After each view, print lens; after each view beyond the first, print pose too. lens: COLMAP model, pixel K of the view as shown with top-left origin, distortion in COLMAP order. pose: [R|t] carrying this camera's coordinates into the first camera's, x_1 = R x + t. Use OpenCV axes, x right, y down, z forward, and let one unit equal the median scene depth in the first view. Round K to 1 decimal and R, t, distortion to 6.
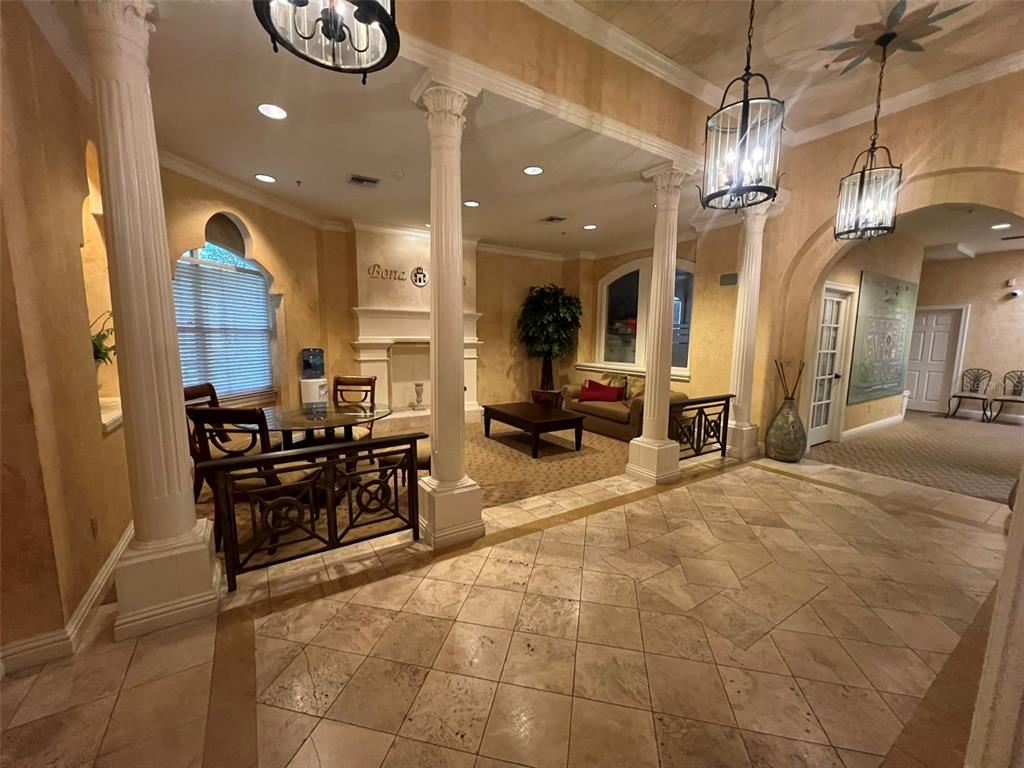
lens RADIAL K [[410.6, 0, 512.9], [0, 410.6, 381.5], [0, 0, 1]] dist [0.002843, -0.000395]
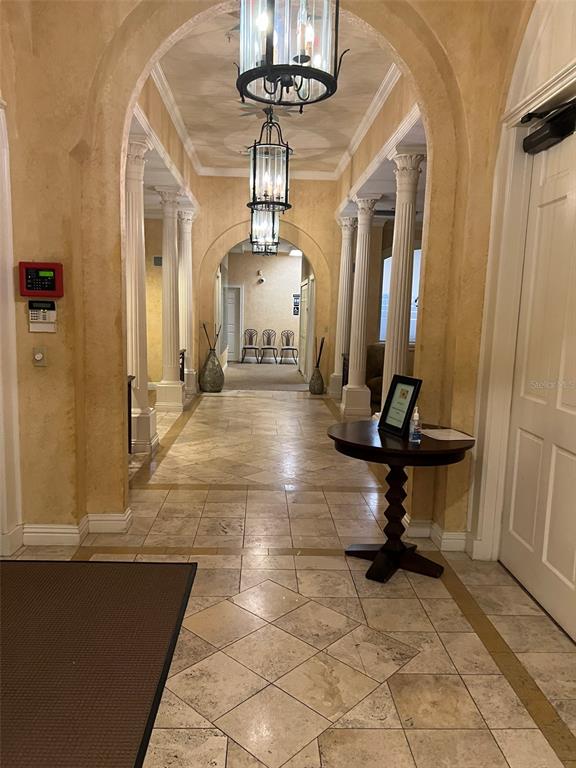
lens RADIAL K [[576.2, 0, 286.9], [0, 576.2, 386.5], [0, 0, 1]] dist [0.003125, 0.000564]
pose [[0.506588, -0.110457, 0.855083, -0.631938], [0.079186, 0.993529, 0.081428, 0.016697], [-0.858544, 0.026460, 0.512057, -0.183083]]
